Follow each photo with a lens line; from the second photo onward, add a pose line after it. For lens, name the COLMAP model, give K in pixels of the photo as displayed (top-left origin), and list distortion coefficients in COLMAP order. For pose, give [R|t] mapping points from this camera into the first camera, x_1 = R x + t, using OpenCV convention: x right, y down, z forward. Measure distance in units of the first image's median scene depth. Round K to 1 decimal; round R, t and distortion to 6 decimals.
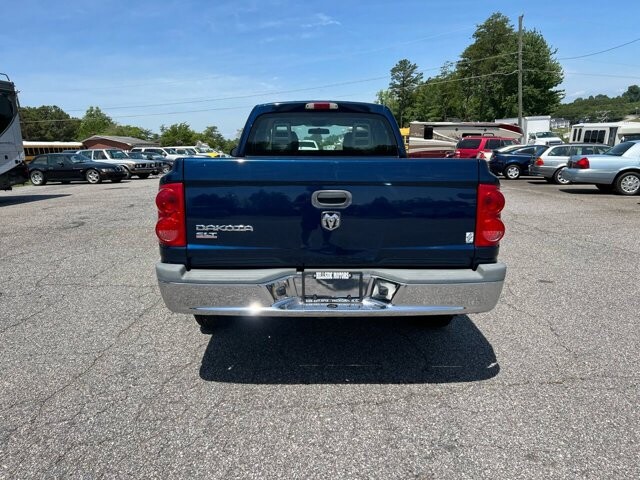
lens RADIAL K [[486.0, 0, 320.0], [0, 486.0, 240.0], [0, 0, 1]] dist [0.071170, -0.088520]
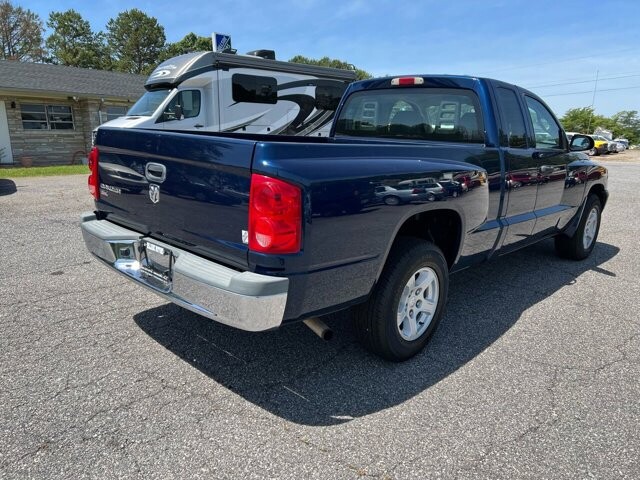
lens RADIAL K [[486.0, 0, 320.0], [0, 486.0, 240.0], [0, 0, 1]] dist [0.071170, -0.088520]
pose [[0.702261, 0.193331, -0.685166, 0.543412], [-0.172743, 0.979933, 0.099451, -0.058584], [0.690644, 0.048517, 0.721566, 0.281324]]
